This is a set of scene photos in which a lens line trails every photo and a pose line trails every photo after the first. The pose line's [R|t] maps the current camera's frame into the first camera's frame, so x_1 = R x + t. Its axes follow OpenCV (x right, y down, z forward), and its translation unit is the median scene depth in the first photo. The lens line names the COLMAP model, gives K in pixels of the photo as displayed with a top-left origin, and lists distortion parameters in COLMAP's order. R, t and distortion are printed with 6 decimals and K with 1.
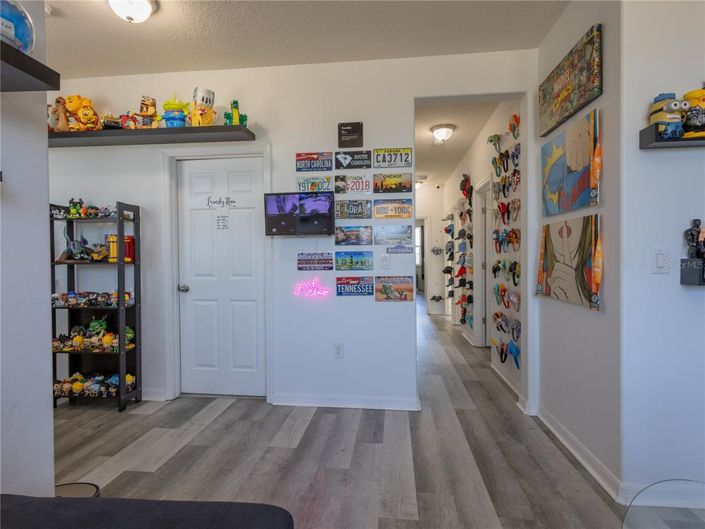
lens RADIAL K [[363.8, 0, 352.5], [0, 363.8, 264.5], [0, 0, 1]] dist [0.002231, 0.000861]
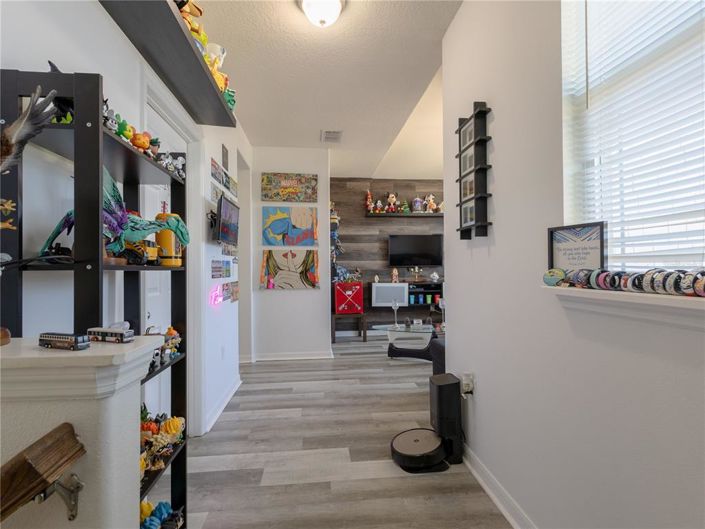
lens RADIAL K [[363.8, 0, 352.5], [0, 363.8, 264.5], [0, 0, 1]] dist [0.002231, 0.000861]
pose [[-0.208351, 0.018524, 0.977879, -1.457522], [0.023106, 0.999635, -0.014013, -0.001444], [-0.977781, 0.019675, -0.208703, 1.043453]]
